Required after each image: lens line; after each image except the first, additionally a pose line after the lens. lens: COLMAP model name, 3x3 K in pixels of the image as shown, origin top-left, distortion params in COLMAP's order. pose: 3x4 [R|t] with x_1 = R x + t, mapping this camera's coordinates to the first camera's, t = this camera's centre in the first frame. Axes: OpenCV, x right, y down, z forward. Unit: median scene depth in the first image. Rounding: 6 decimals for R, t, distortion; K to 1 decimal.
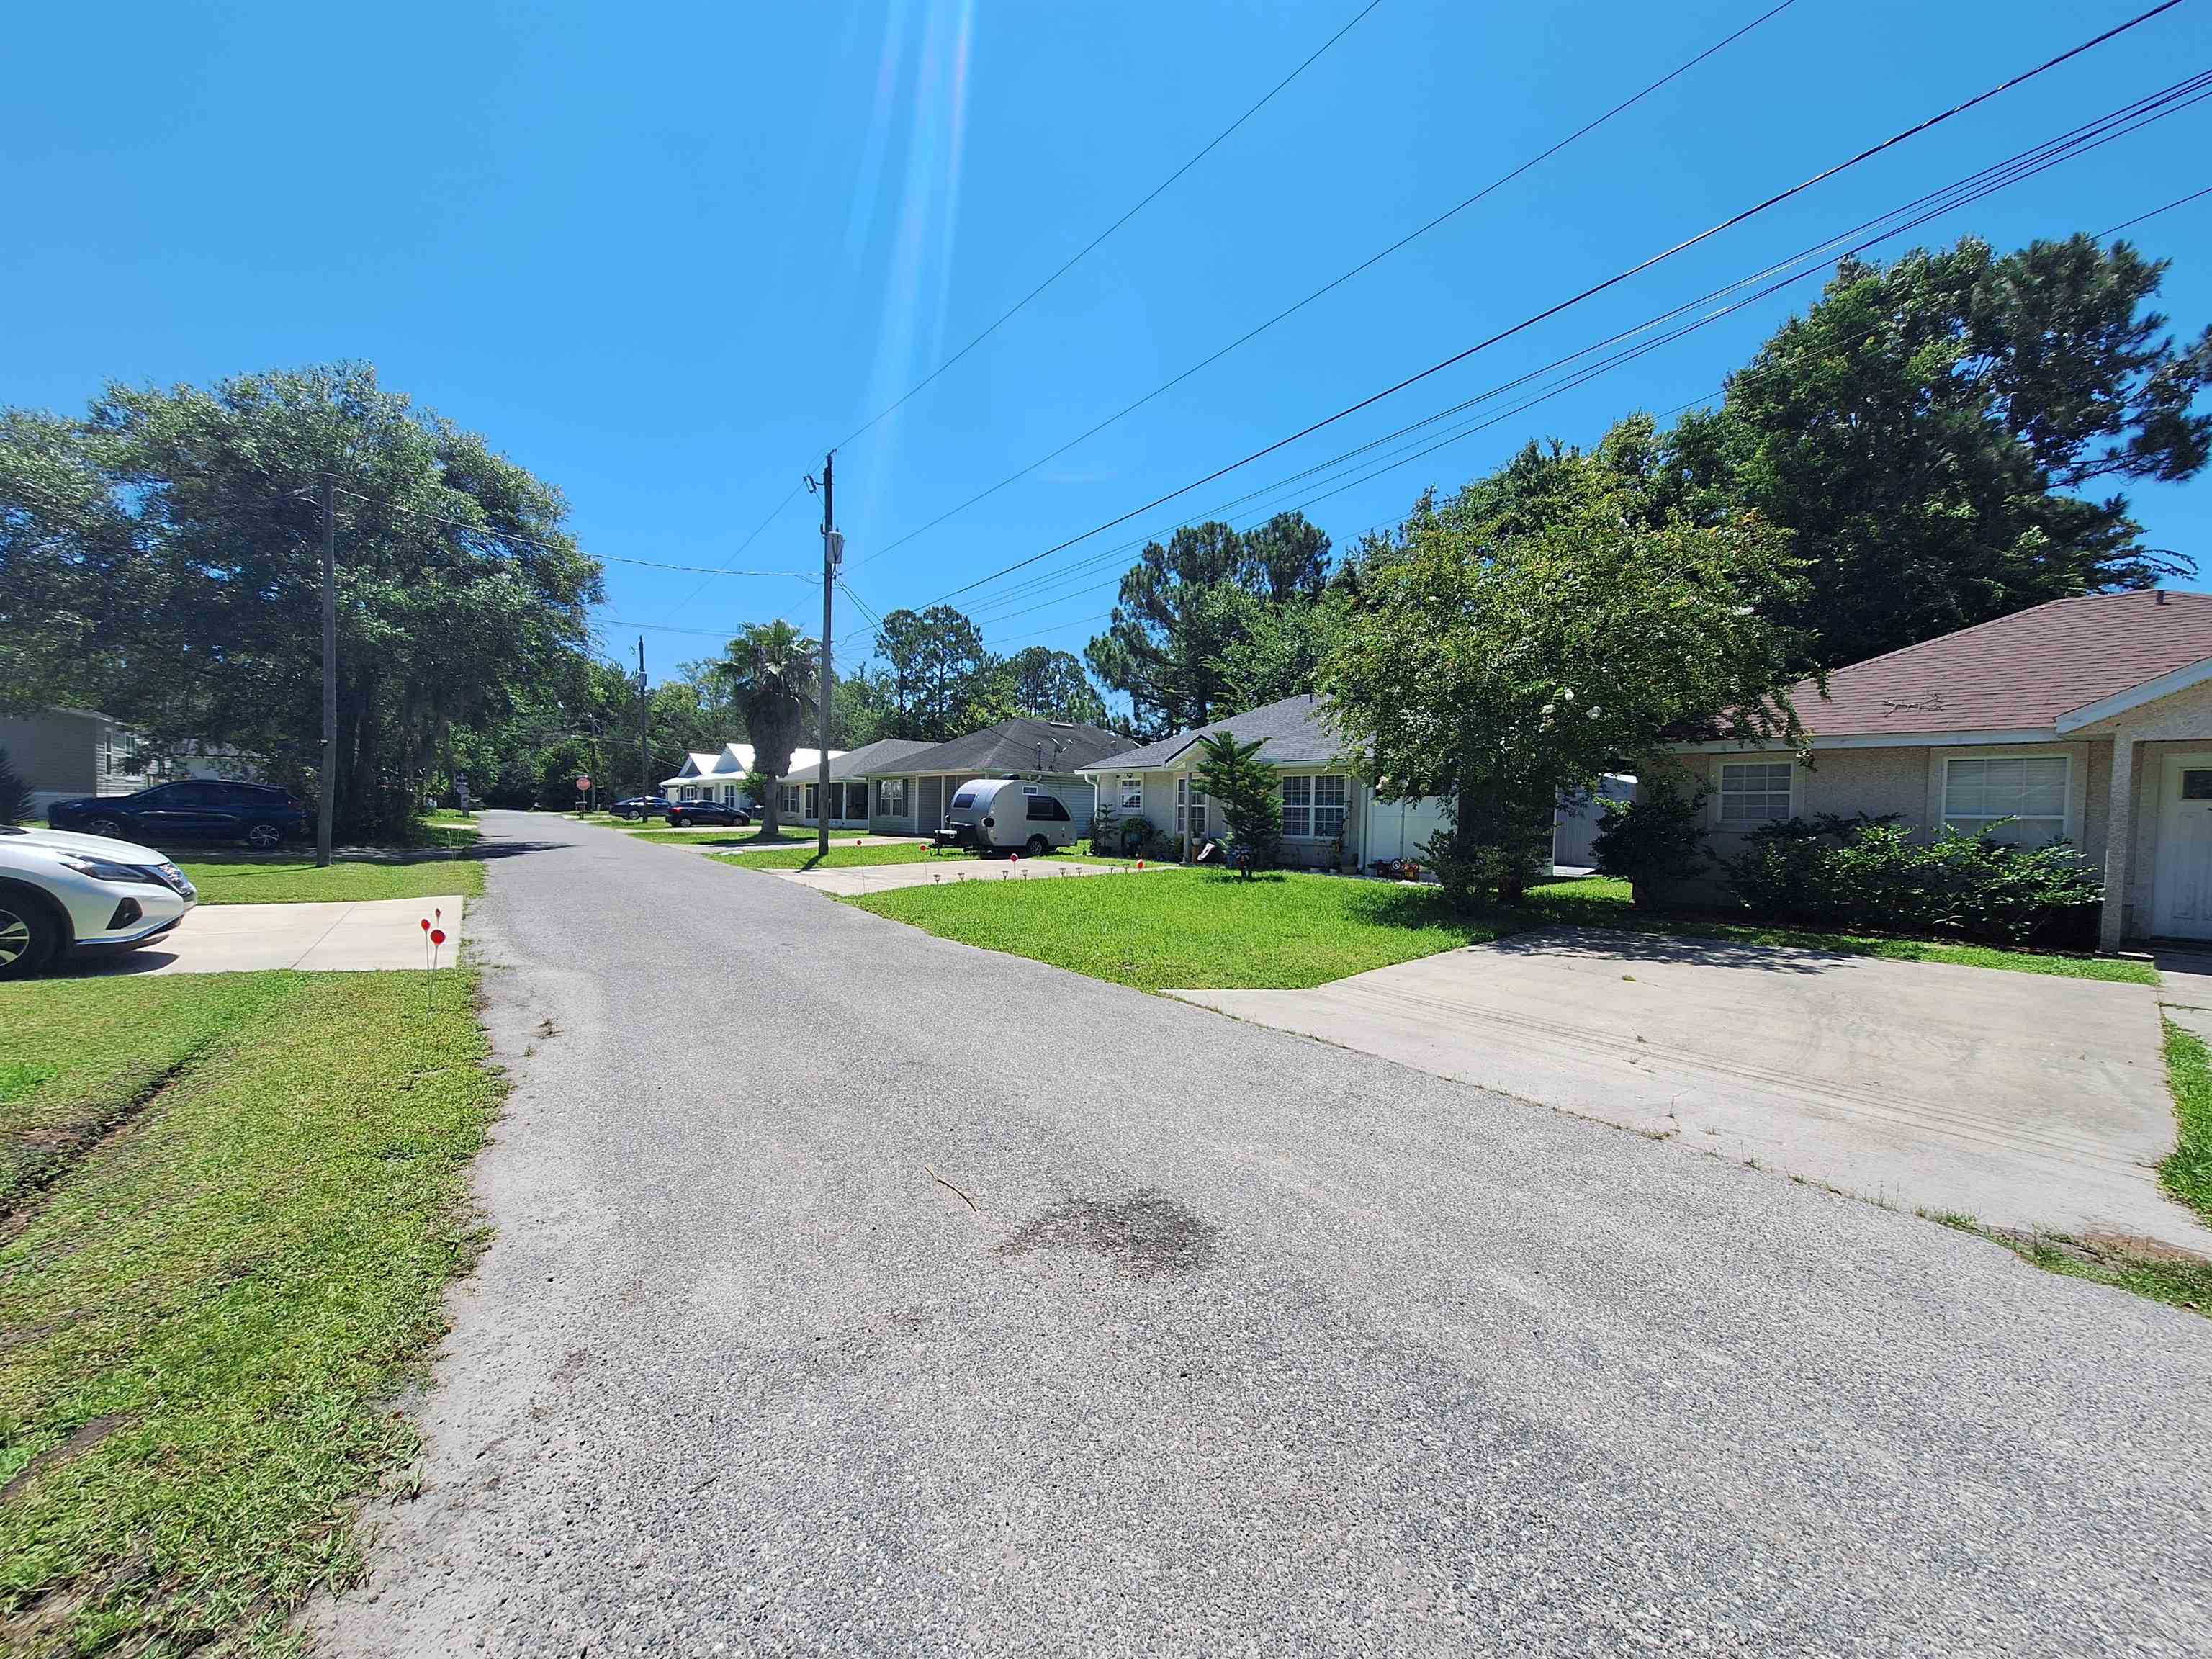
lens RADIAL K [[919.5, 0, 1106.0], [0, 919.5, 829.5], [0, 0, 1]] dist [-0.005309, 0.004096]
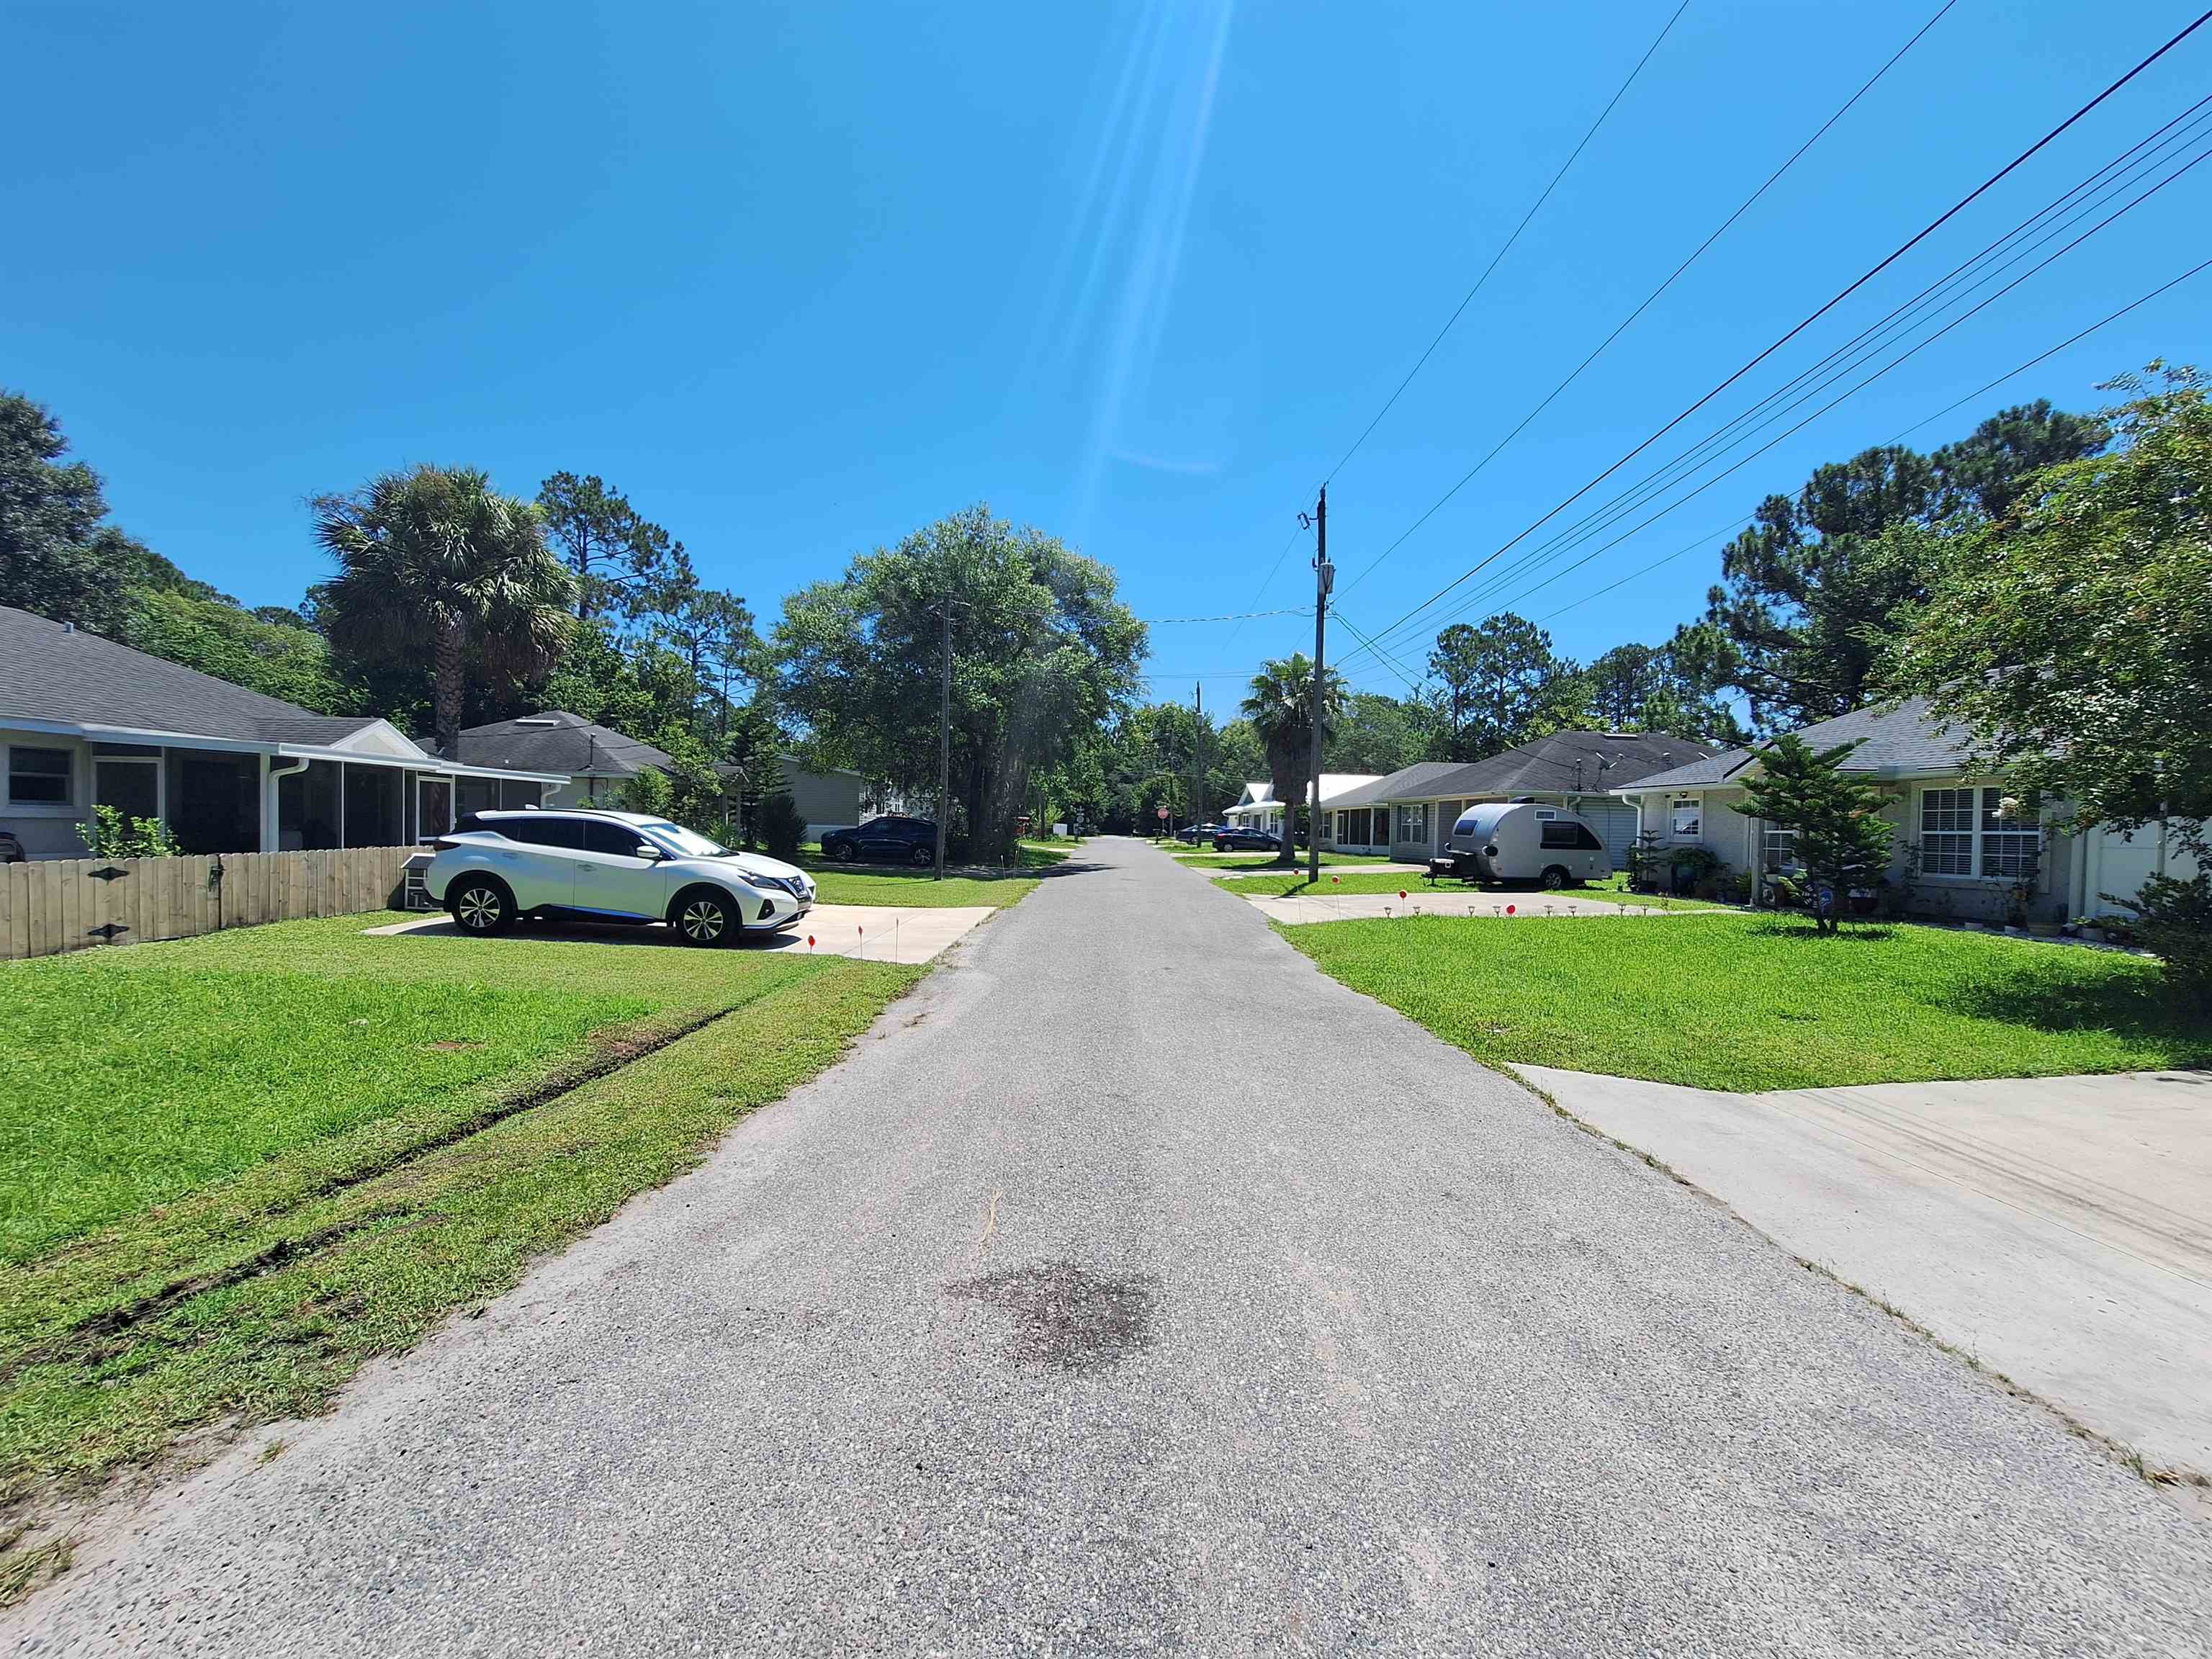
lens RADIAL K [[919.5, 0, 1106.0], [0, 919.5, 829.5], [0, 0, 1]] dist [-0.005309, 0.004096]
pose [[0.788197, -0.004471, -0.615407, 0.127924], [-0.010303, 0.999738, -0.020459, -0.006543], [0.615337, 0.022466, 0.787944, 0.056679]]
